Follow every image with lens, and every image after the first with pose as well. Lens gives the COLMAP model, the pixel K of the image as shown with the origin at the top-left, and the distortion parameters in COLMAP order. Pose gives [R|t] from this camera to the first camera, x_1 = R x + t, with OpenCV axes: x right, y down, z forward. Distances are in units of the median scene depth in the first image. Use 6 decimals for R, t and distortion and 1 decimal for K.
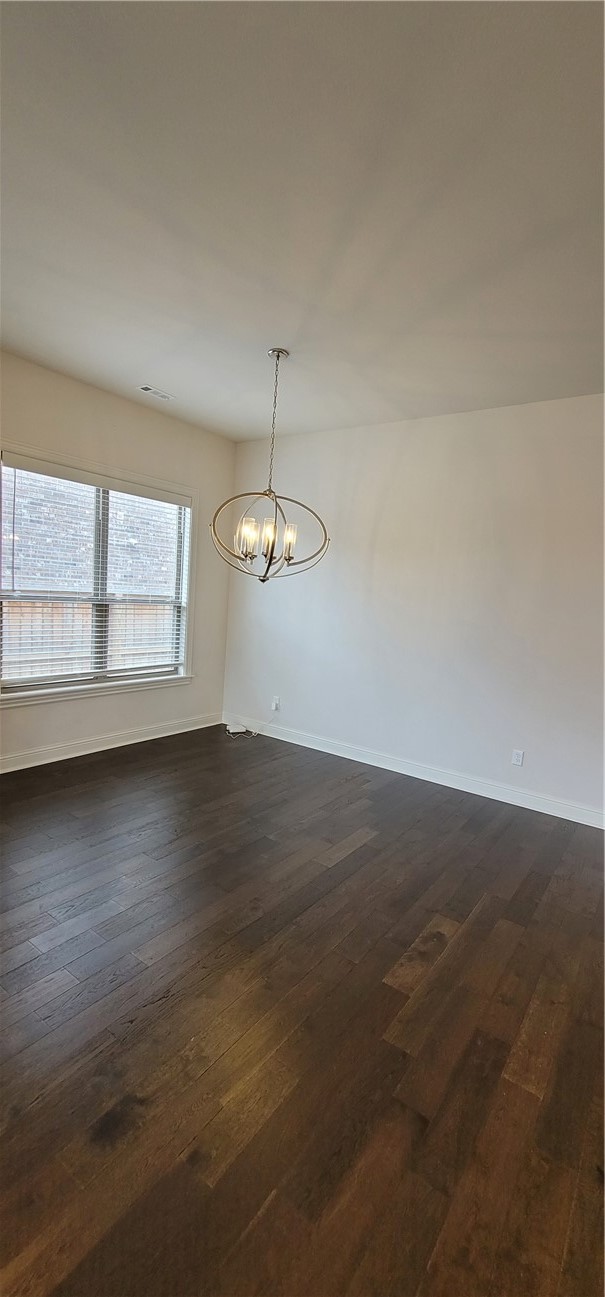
lens RADIAL K [[529.2, 0, 307.4], [0, 529.2, 655.0], [0, 0, 1]] dist [-0.003325, -0.000183]
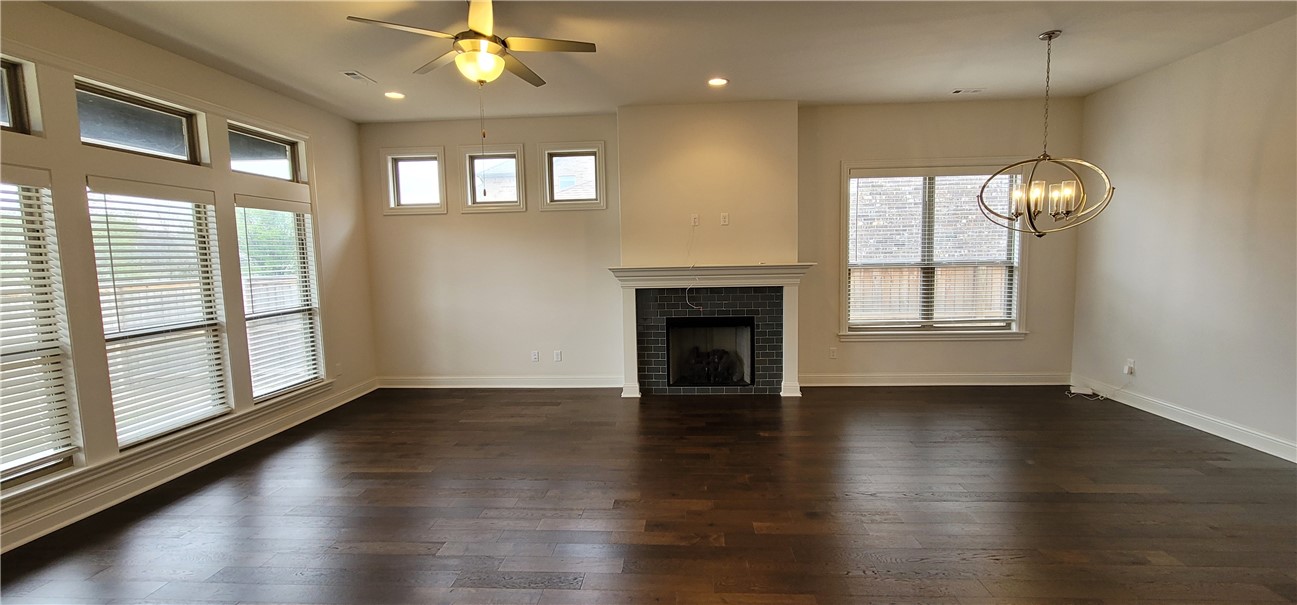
lens RADIAL K [[529.2, 0, 655.8], [0, 529.2, 300.7], [0, 0, 1]] dist [-0.003325, -0.000183]
pose [[0.532114, -0.005904, -0.846652, 0.284286], [-0.042888, 0.998504, -0.033918, 0.045580], [0.845586, 0.054359, 0.531065, -0.179563]]
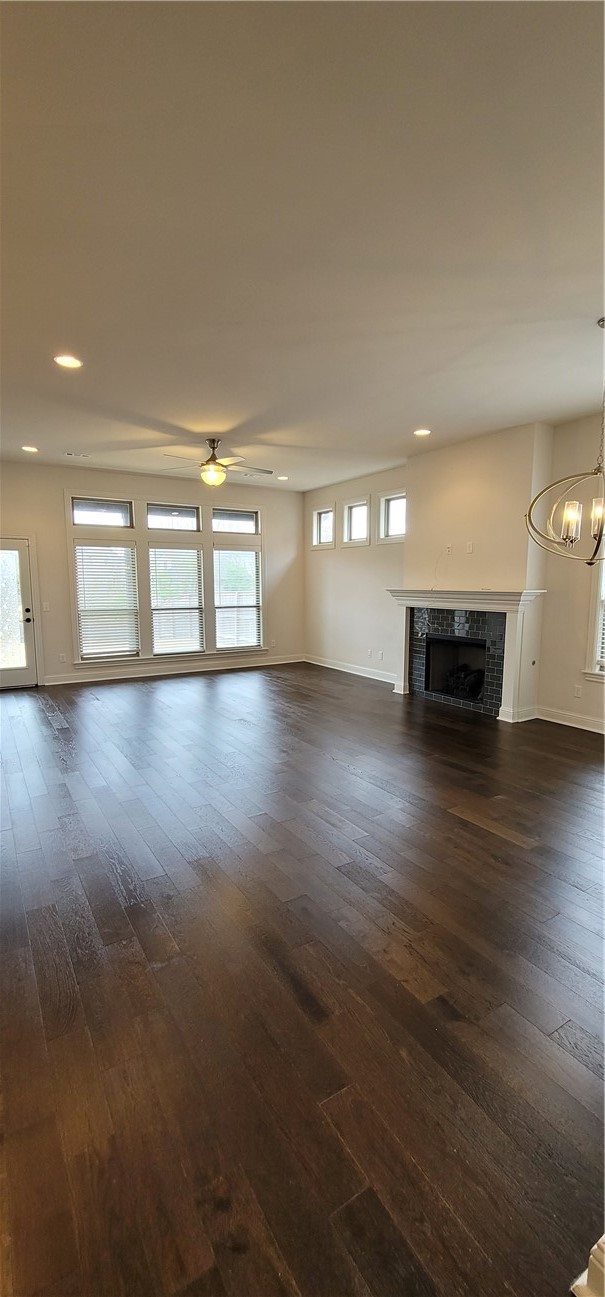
lens RADIAL K [[529.2, 0, 307.4], [0, 529.2, 655.0], [0, 0, 1]] dist [-0.003325, -0.000183]
pose [[-0.375916, 0.057972, -0.924838, 0.696049], [-0.139158, 0.983191, 0.118193, -0.018383], [0.916145, 0.173130, -0.361530, 0.653295]]
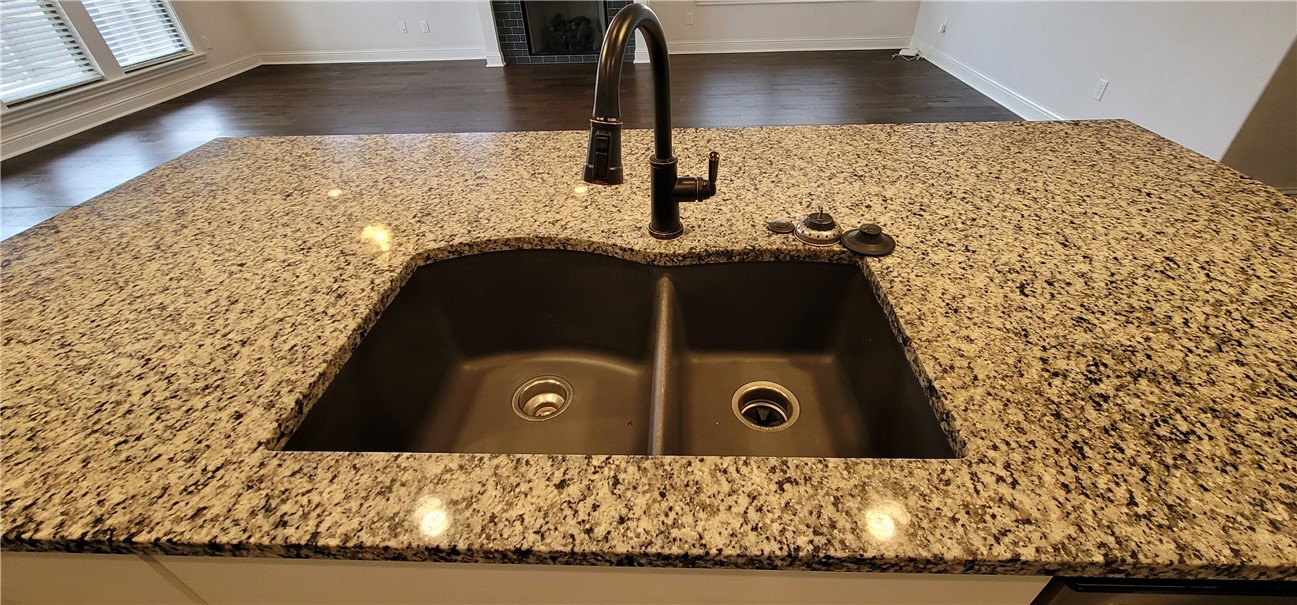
lens RADIAL K [[529.2, 0, 655.8], [0, 529.2, 300.7], [0, 0, 1]] dist [-0.003325, -0.000183]
pose [[0.549883, 0.423183, -0.720101, 0.595155], [-0.028850, 0.871255, 0.489982, 0.077977], [0.834743, -0.248658, 0.491297, -0.034521]]
